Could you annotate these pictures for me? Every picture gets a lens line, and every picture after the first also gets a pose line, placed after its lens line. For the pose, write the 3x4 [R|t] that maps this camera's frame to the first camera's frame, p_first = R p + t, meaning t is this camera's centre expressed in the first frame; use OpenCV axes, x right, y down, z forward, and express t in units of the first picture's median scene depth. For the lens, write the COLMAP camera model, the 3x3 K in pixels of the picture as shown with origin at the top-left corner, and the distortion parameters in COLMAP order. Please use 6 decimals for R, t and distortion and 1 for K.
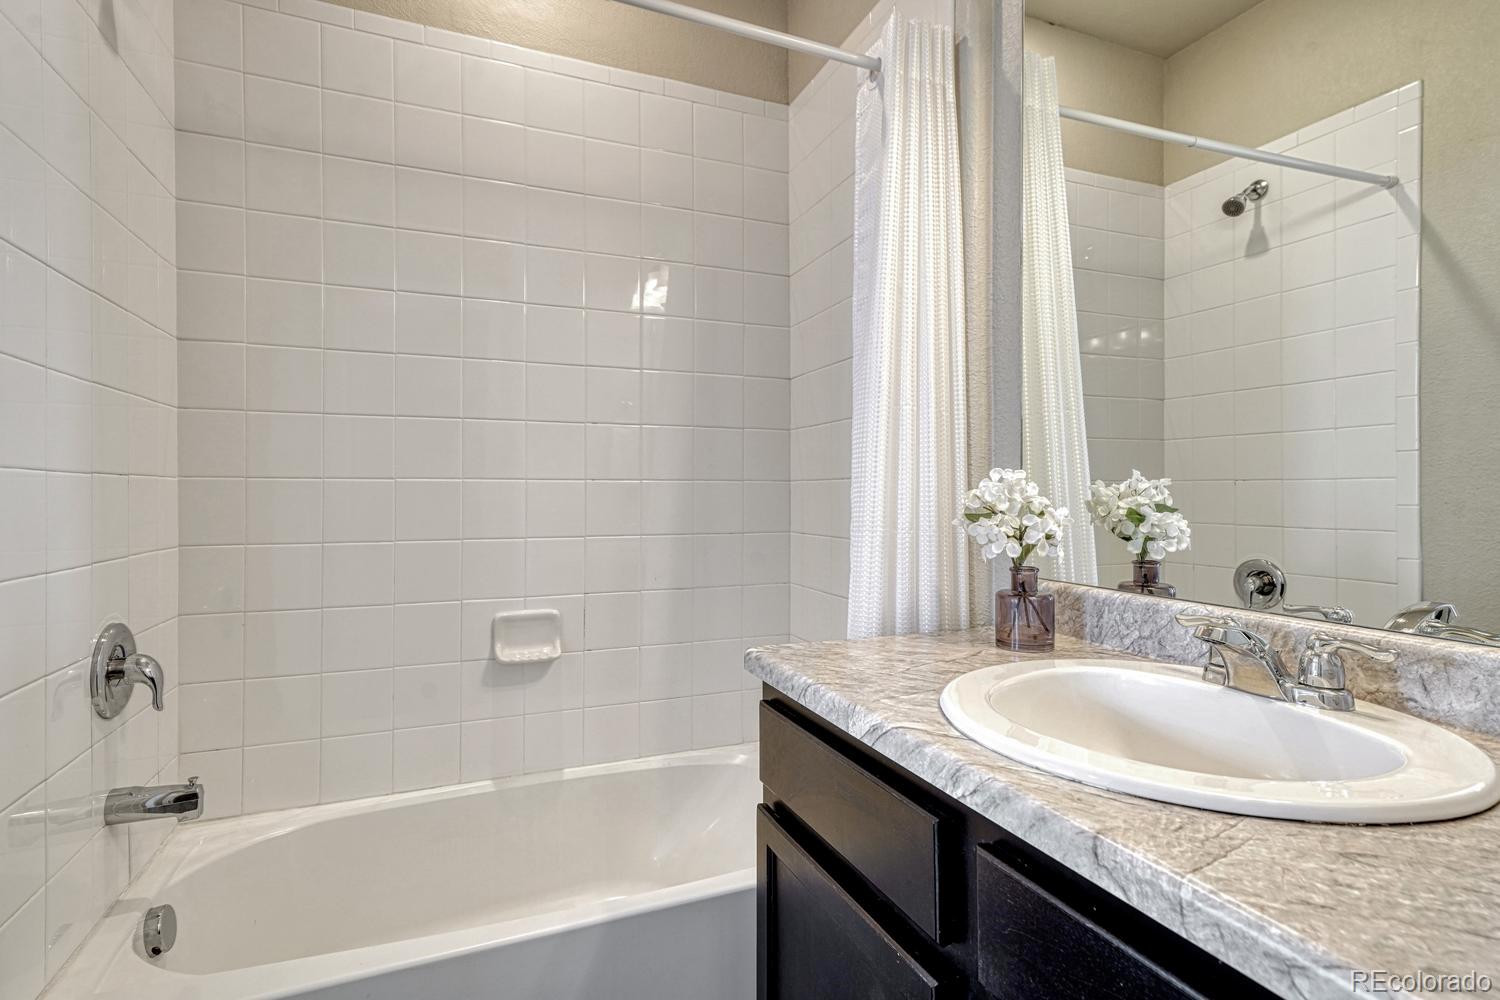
lens RADIAL K [[735.0, 0, 750.0], [0, 735.0, 500.0], [0, 0, 1]] dist [0.049230, -0.000148]
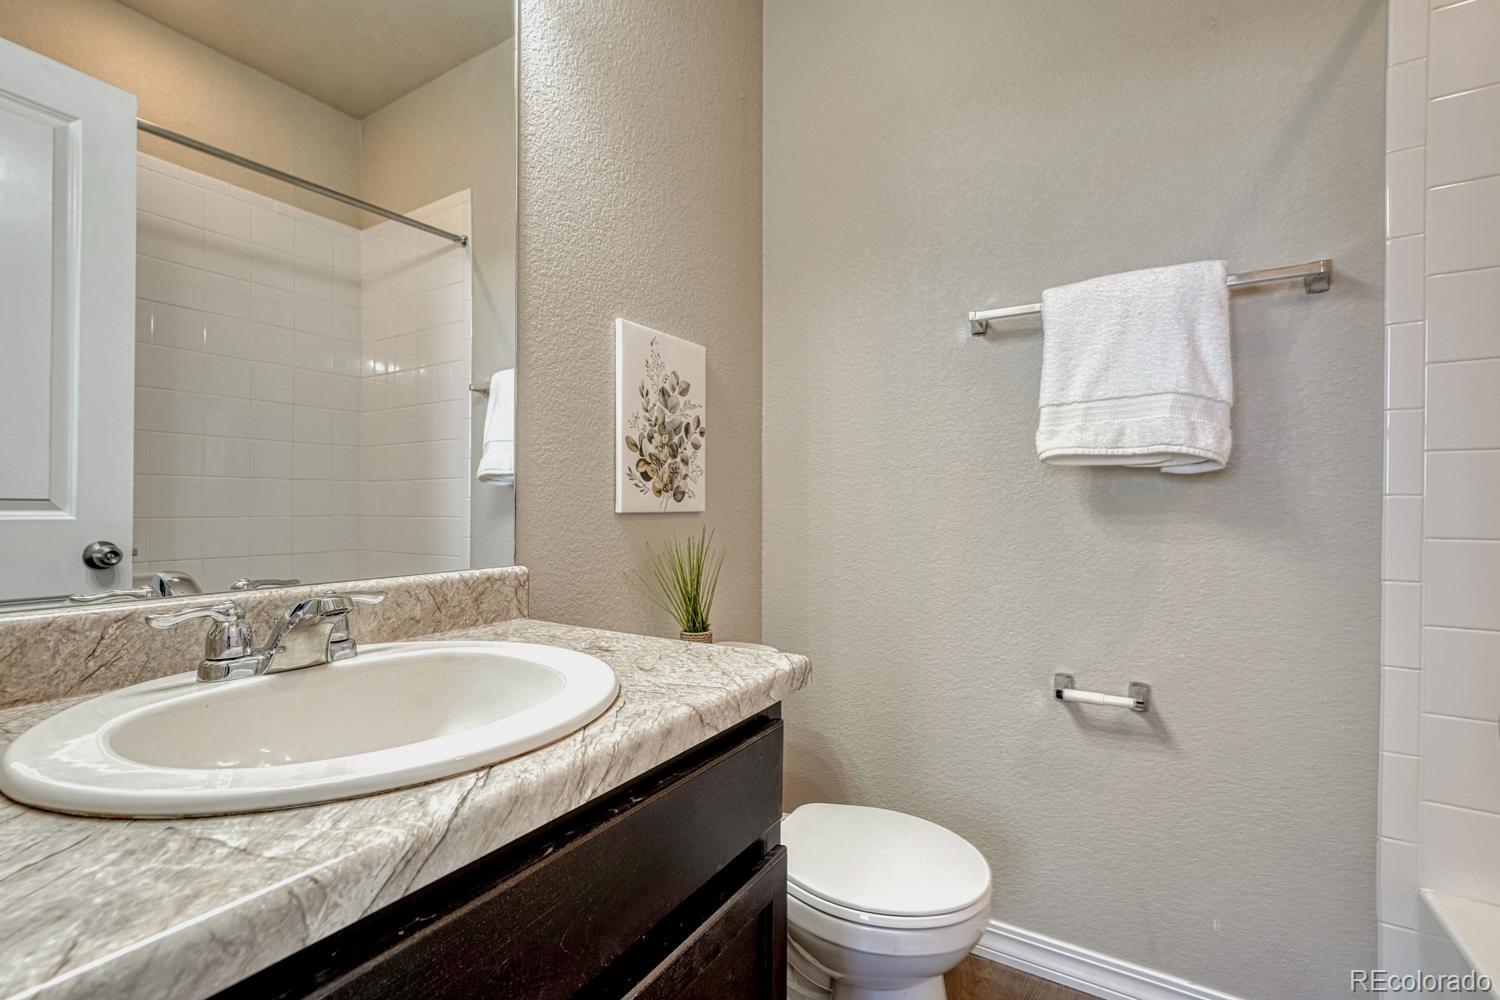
lens RADIAL K [[664.1, 0, 725.9], [0, 664.1, 501.5], [0, 0, 1]] dist [-0.000712, 0.000017]
pose [[-0.568670, 0.009340, 0.822513, -0.263371], [0.010273, 0.999938, -0.004253, 0.041474], [-0.822501, 0.006031, -0.568731, 0.793521]]
